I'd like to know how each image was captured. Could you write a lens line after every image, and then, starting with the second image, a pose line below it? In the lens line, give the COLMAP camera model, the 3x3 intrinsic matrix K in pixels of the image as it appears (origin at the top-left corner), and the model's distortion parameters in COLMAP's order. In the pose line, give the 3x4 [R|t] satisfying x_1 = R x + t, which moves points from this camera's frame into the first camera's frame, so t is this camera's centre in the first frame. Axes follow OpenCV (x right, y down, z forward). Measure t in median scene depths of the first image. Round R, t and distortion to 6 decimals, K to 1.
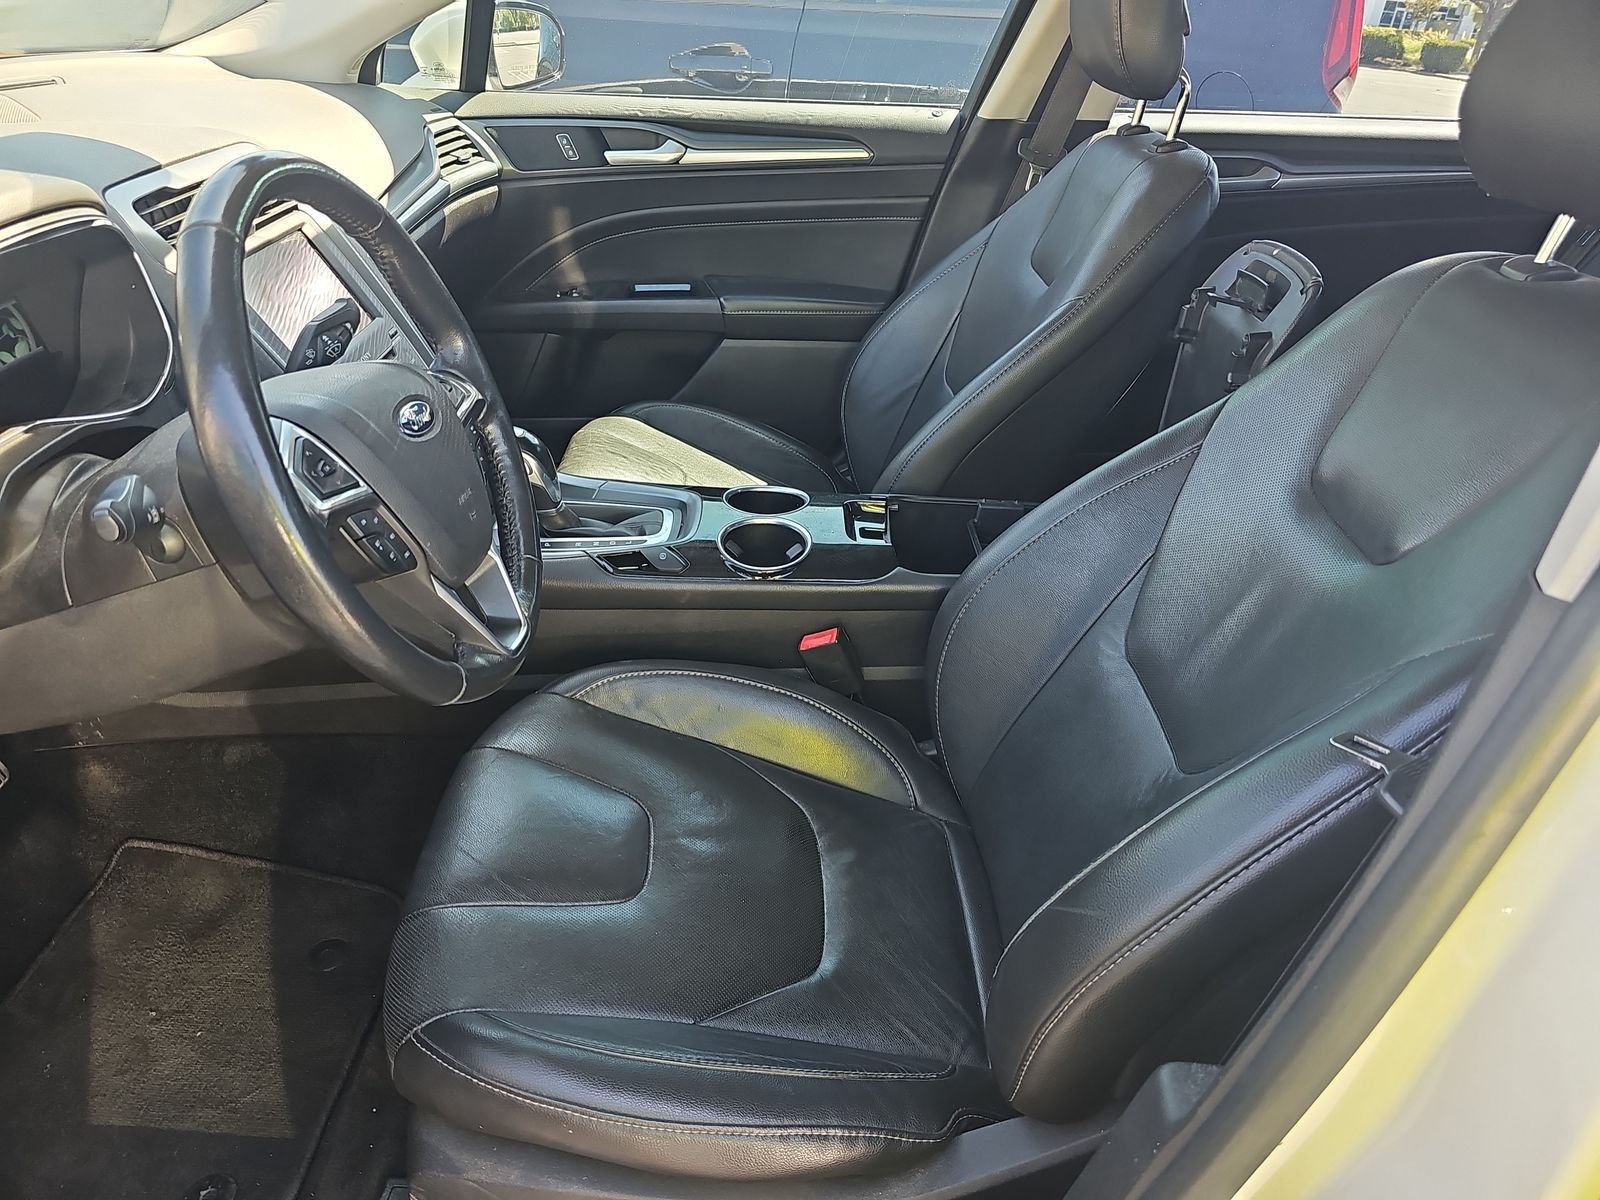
lens RADIAL K [[1077.4, 0, 807.2], [0, 1077.4, 602.0], [0, 0, 1]] dist [0.013961, -0.018717]
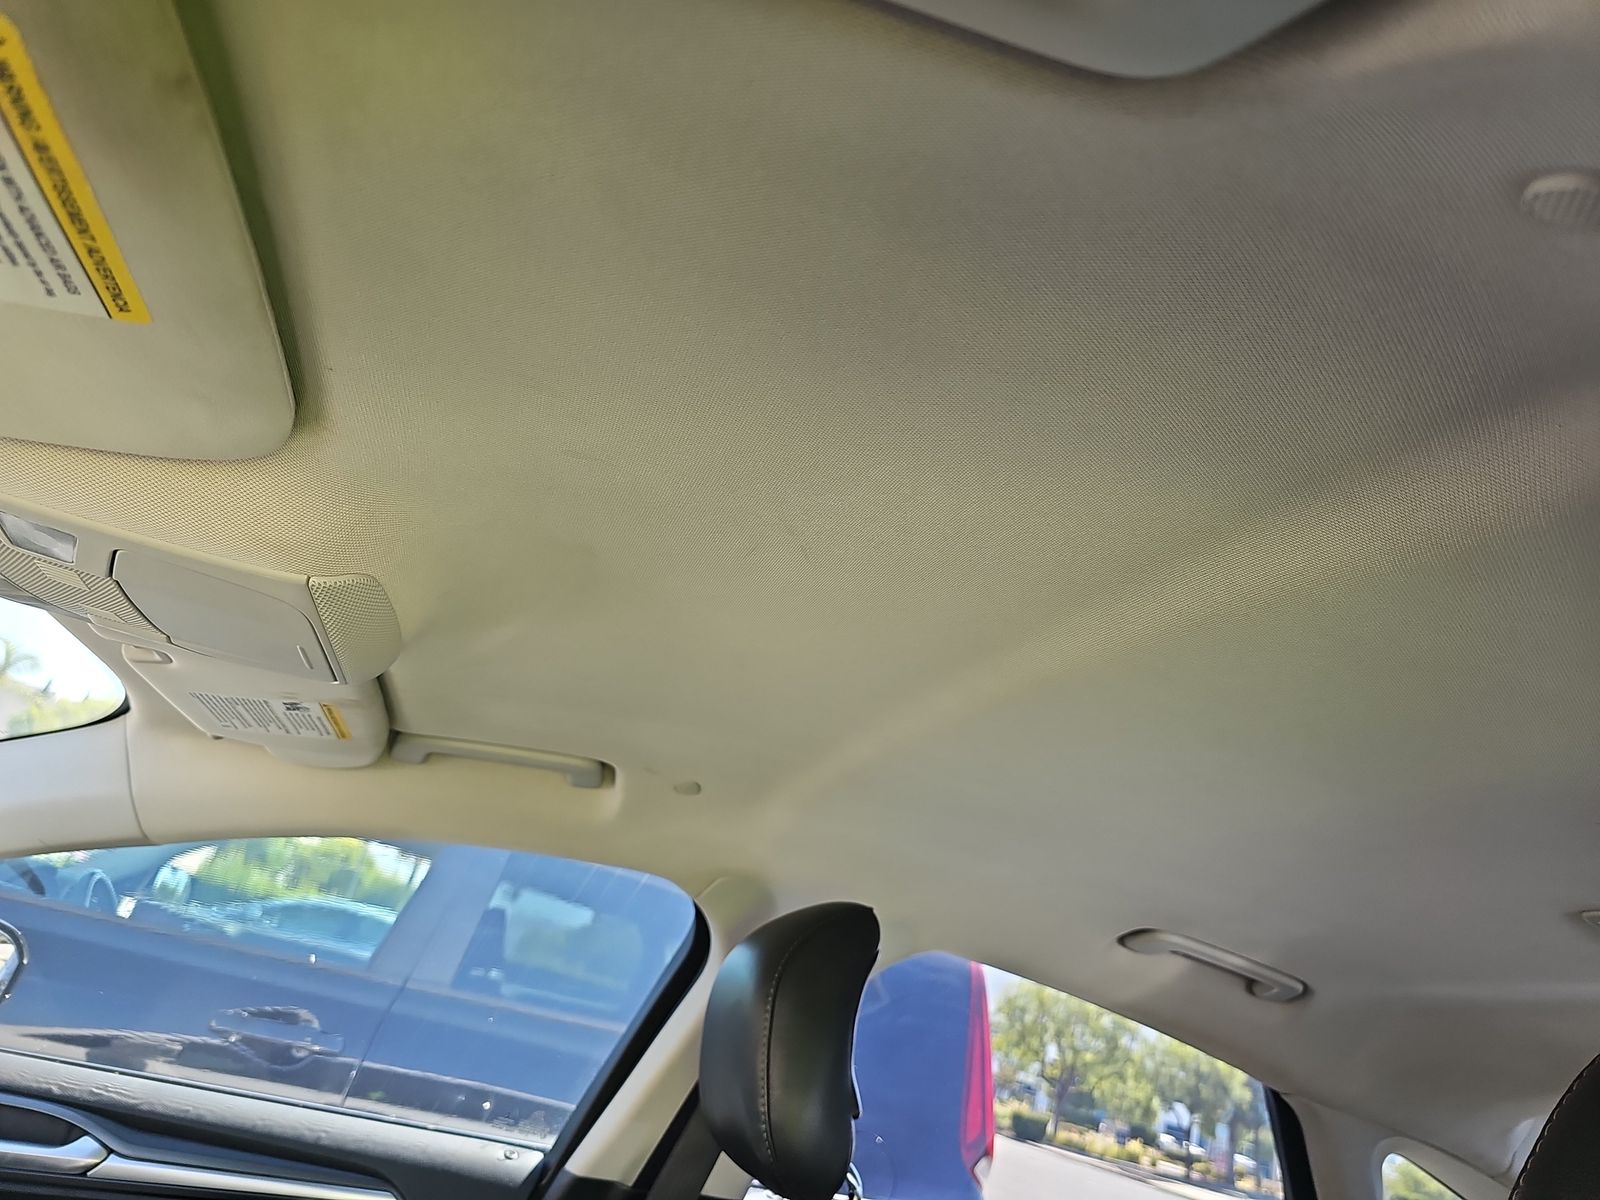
lens RADIAL K [[1077.4, 0, 805.9], [0, 1077.4, 605.1], [0, 0, 1]] dist [0.013961, -0.018717]
pose [[0.944356, 0.251652, 0.211809, 0.061604], [-0.001770, 0.647820, -0.761791, -0.145516], [-0.328921, 0.719027, 0.612218, 0.240108]]
